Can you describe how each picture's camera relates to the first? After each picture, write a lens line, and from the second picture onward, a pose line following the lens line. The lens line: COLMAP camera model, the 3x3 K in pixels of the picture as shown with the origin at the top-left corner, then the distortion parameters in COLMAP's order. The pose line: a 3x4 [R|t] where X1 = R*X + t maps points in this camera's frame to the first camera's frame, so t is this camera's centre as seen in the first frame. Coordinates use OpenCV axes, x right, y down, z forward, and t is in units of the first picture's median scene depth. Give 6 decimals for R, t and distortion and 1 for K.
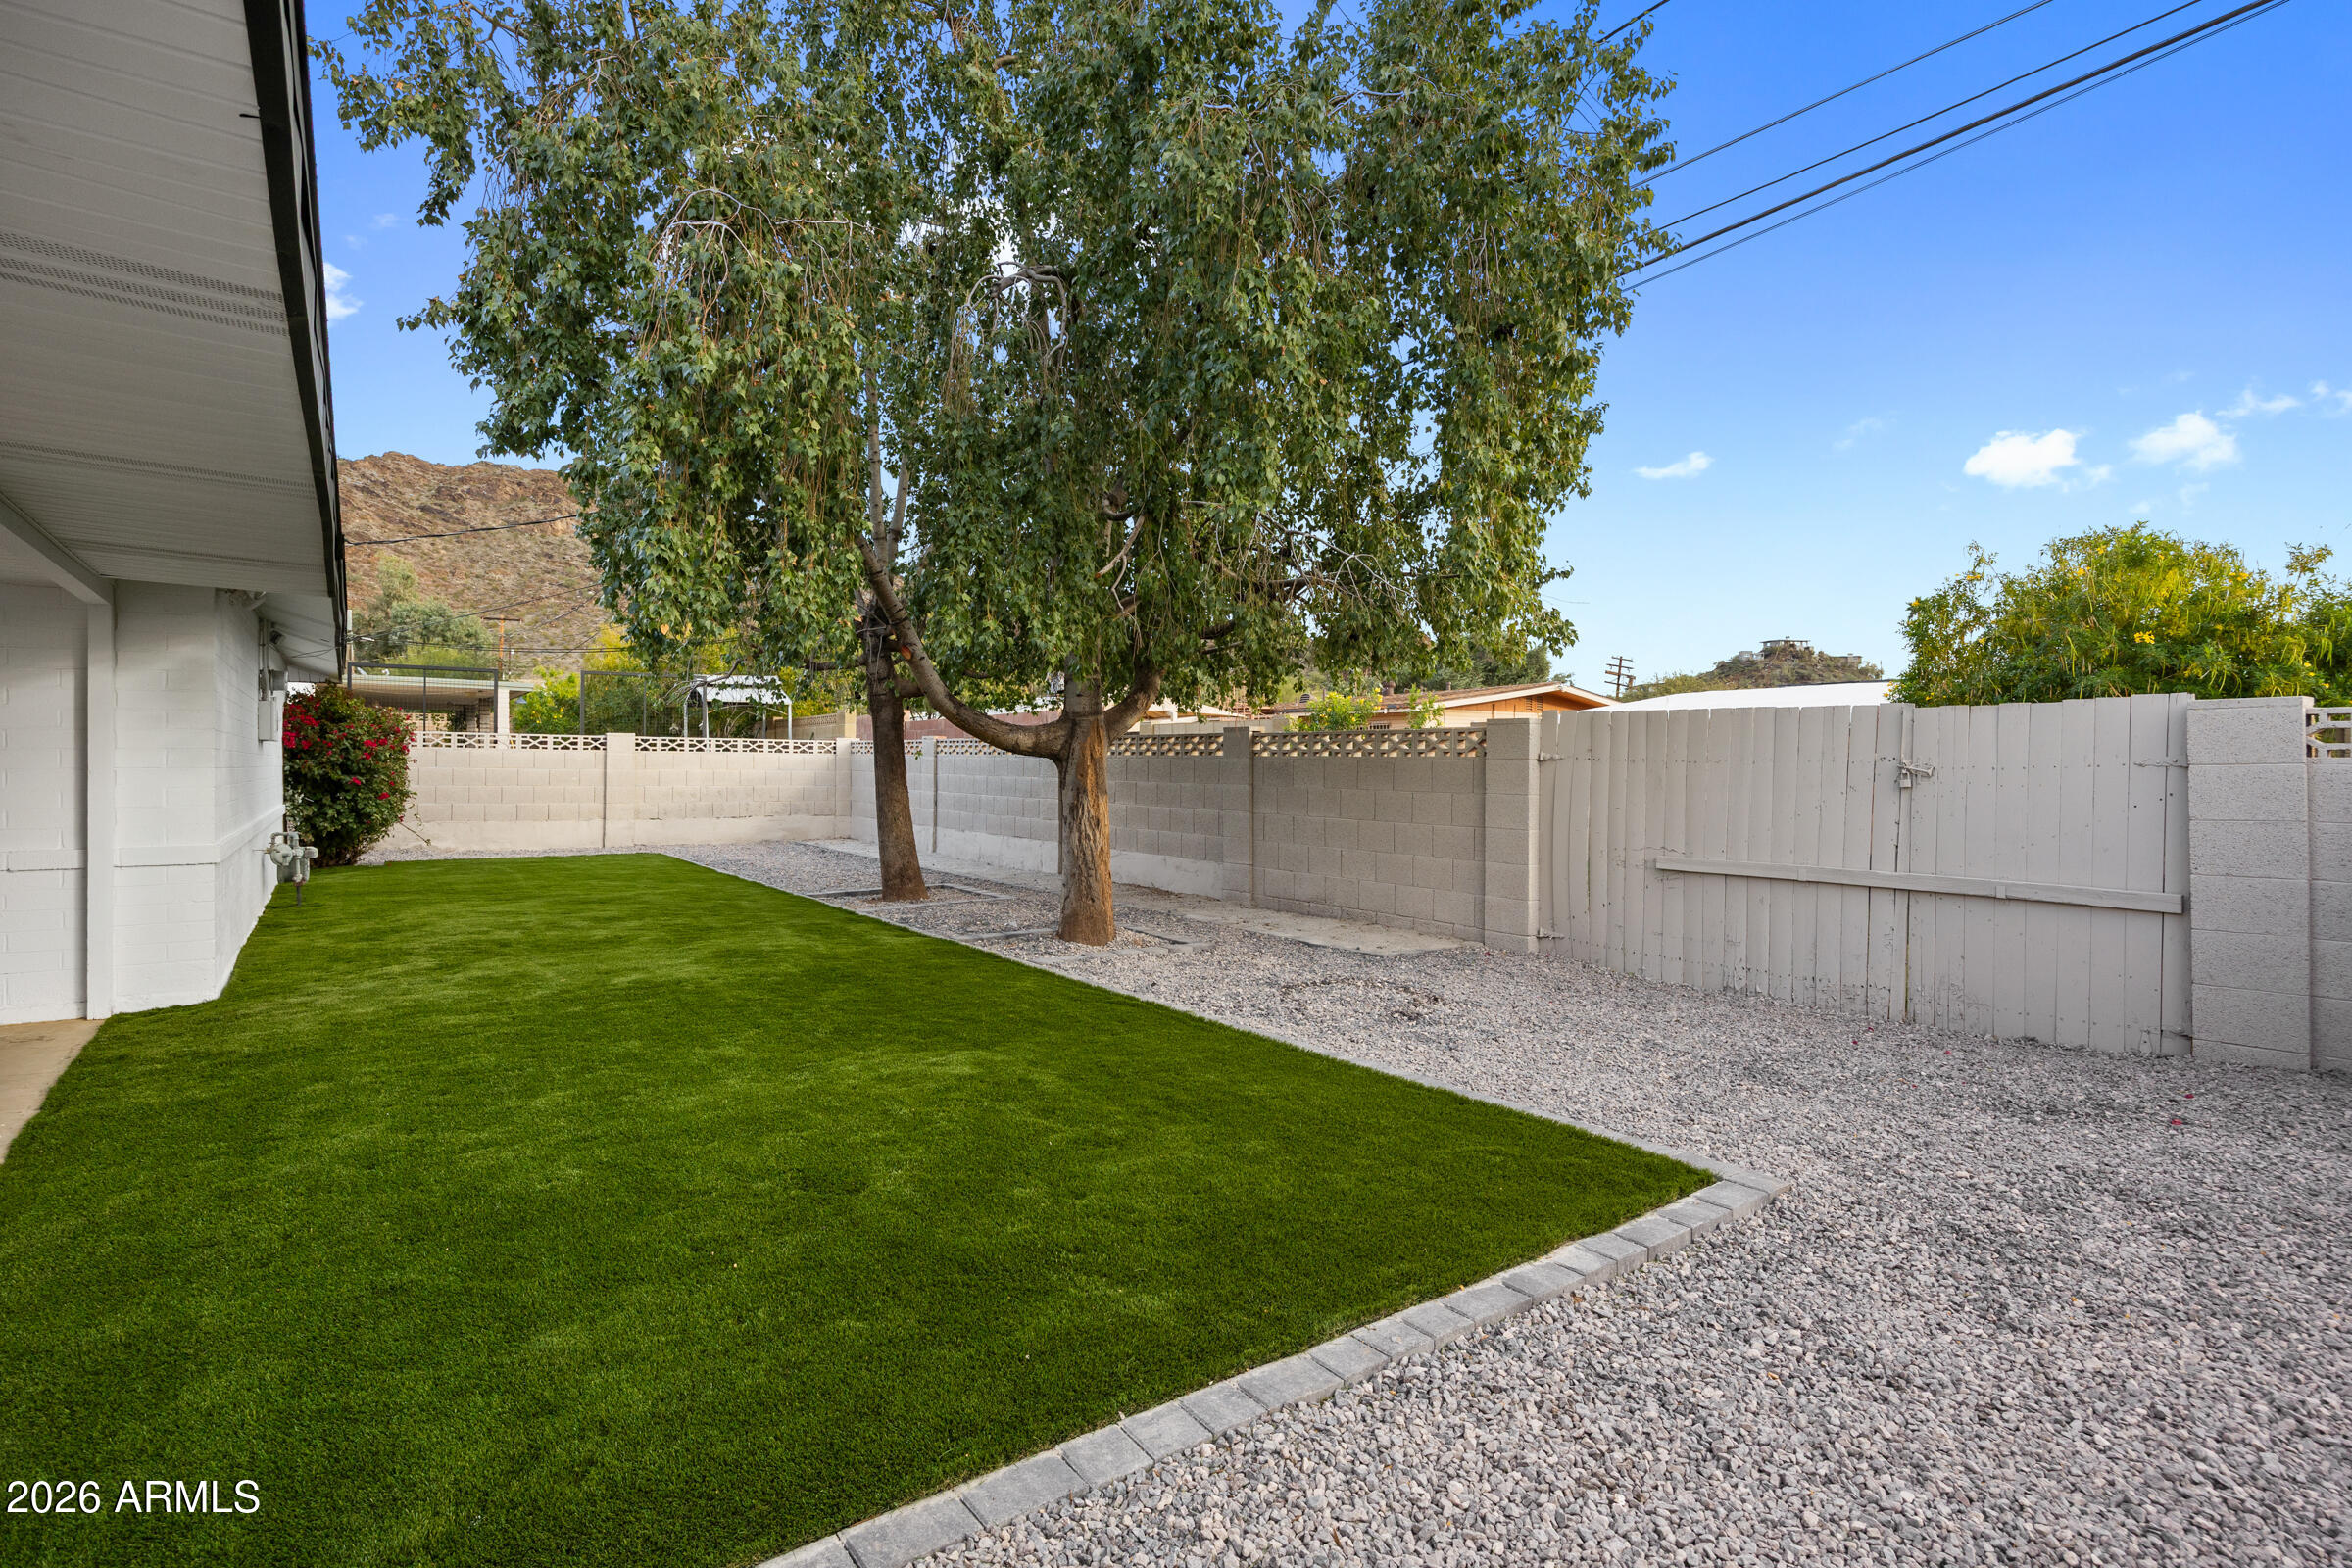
lens RADIAL K [[1159.8, 0, 1173.1], [0, 1159.8, 768.0], [0, 0, 1]] dist [-0.005388, -0.001416]
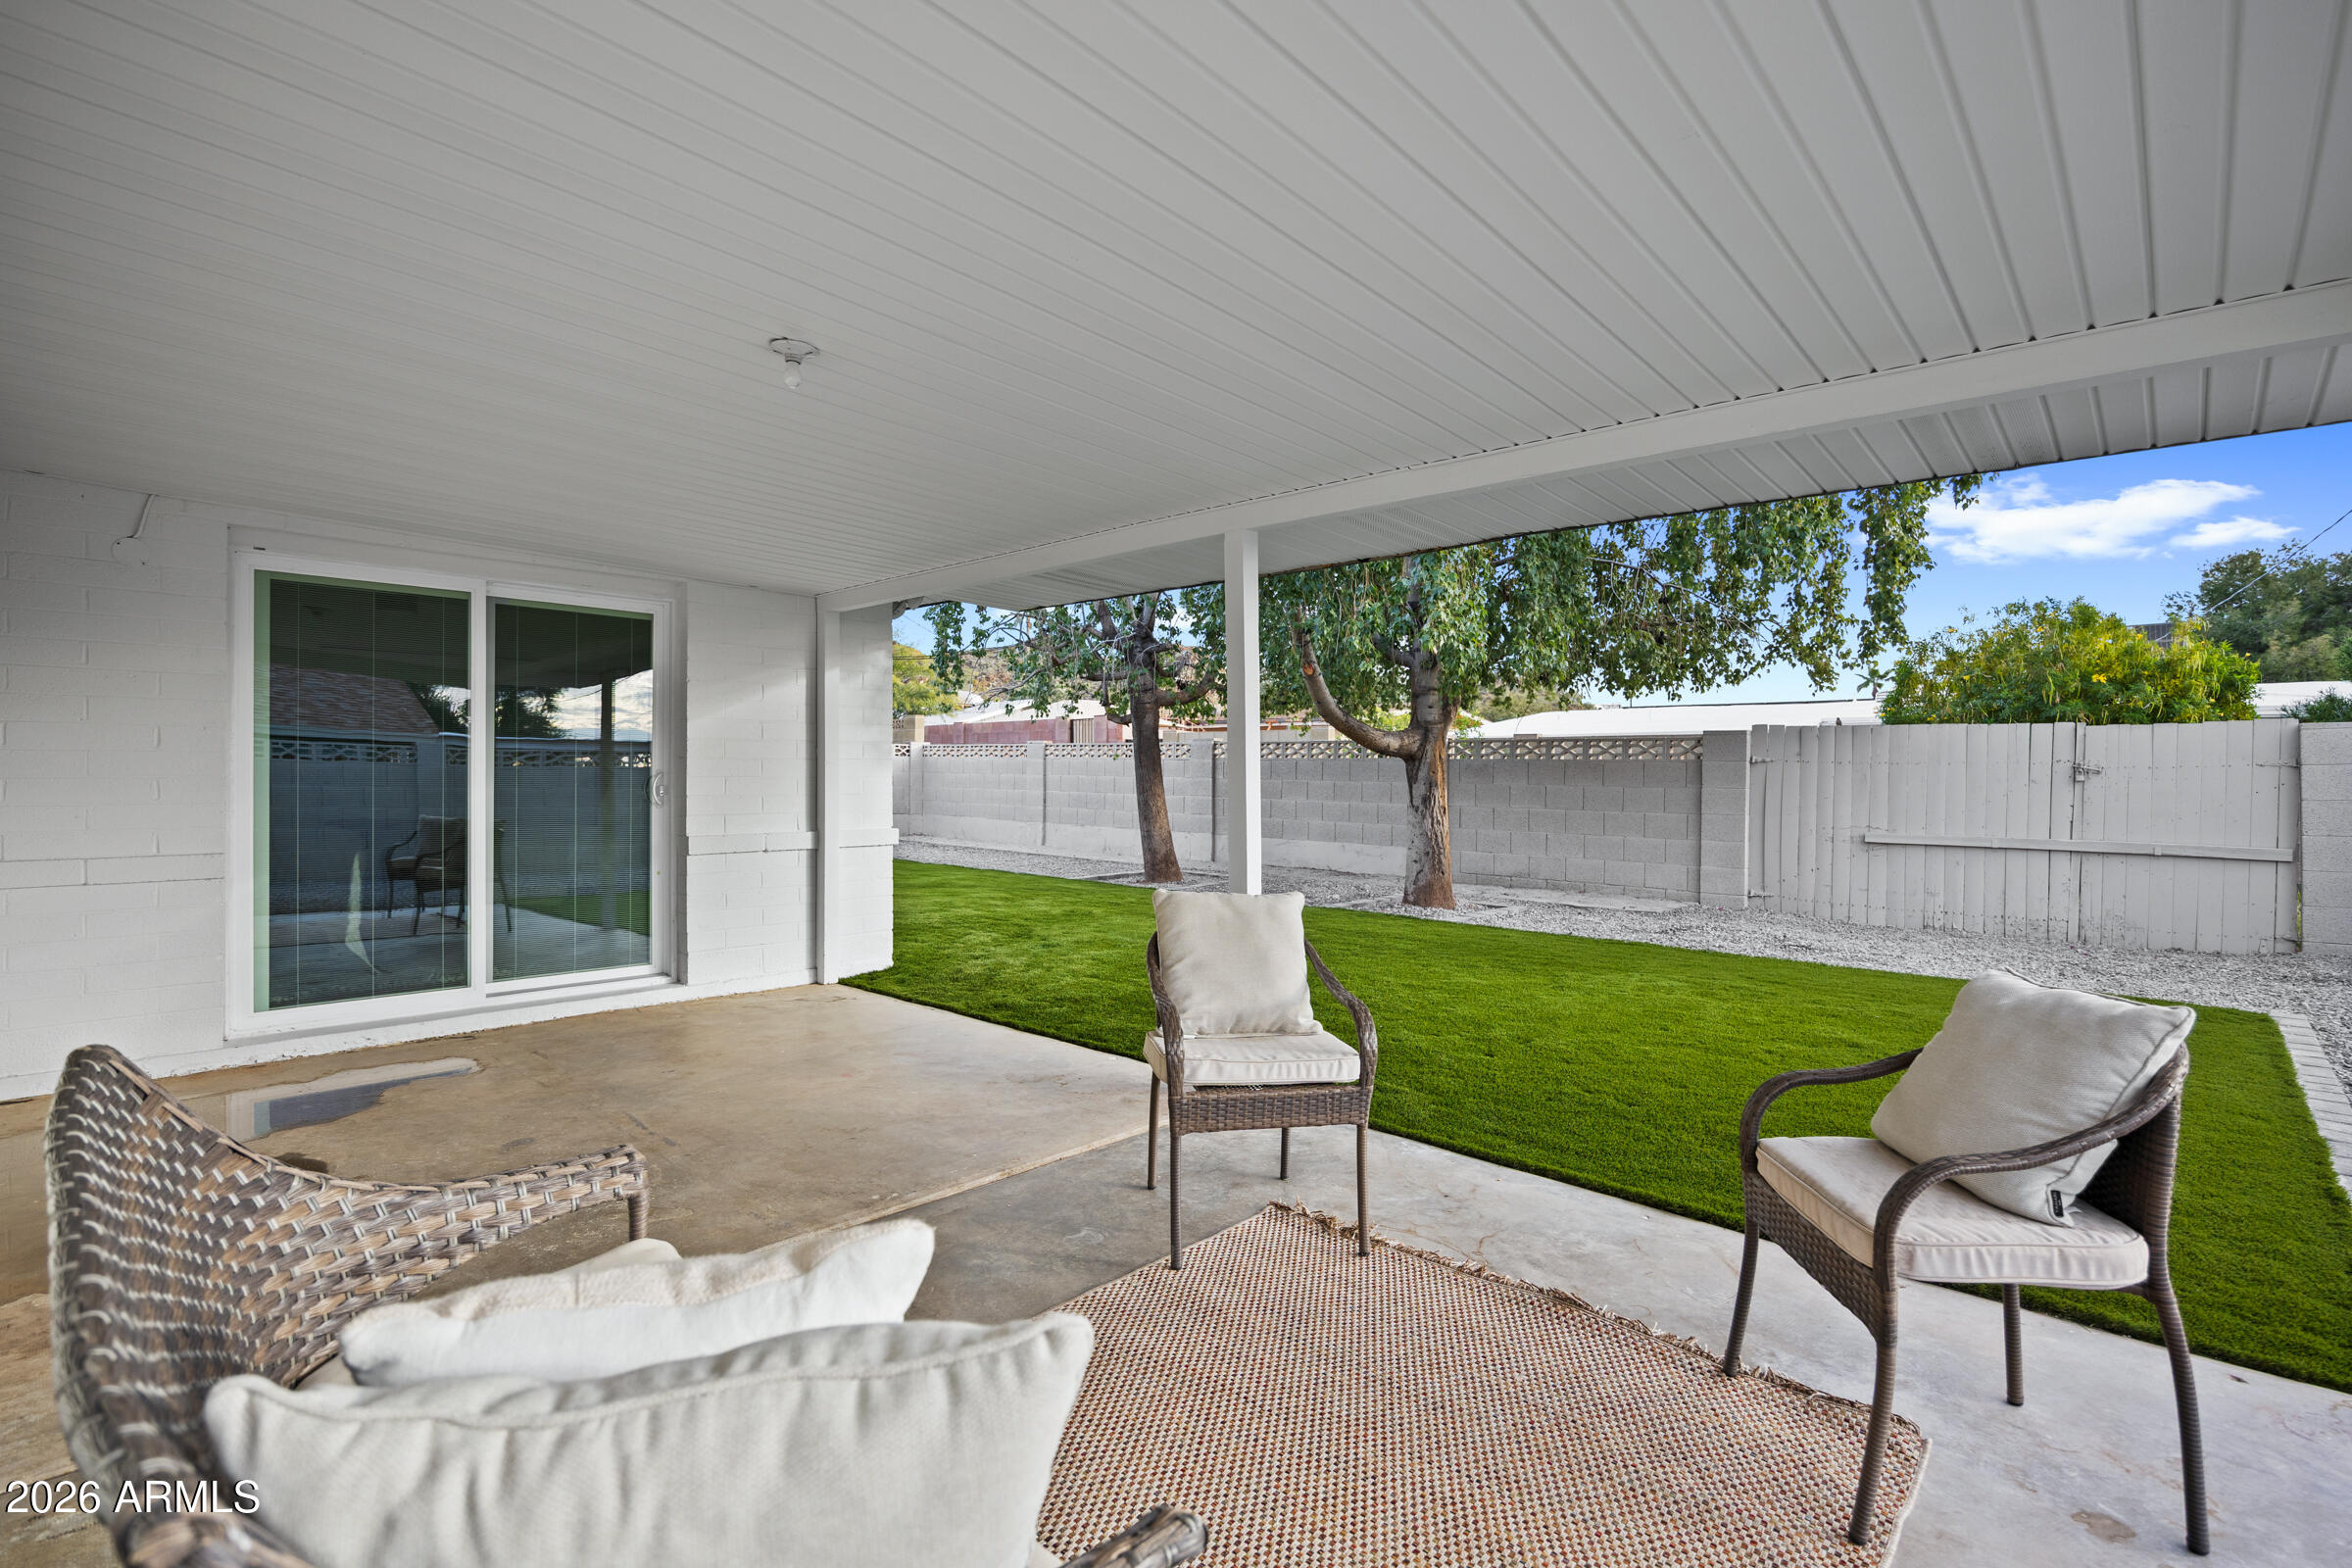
lens RADIAL K [[1078.6, 0, 1177.3], [0, 1078.6, 789.2], [0, 0, 1]] dist [-0.001892, -0.000995]
pose [[0.979301, 0.000170, 0.202407, -0.626970], [-0.002497, 0.999934, 0.011238, 0.012439], [-0.202392, -0.011511, 0.979237, -0.075000]]
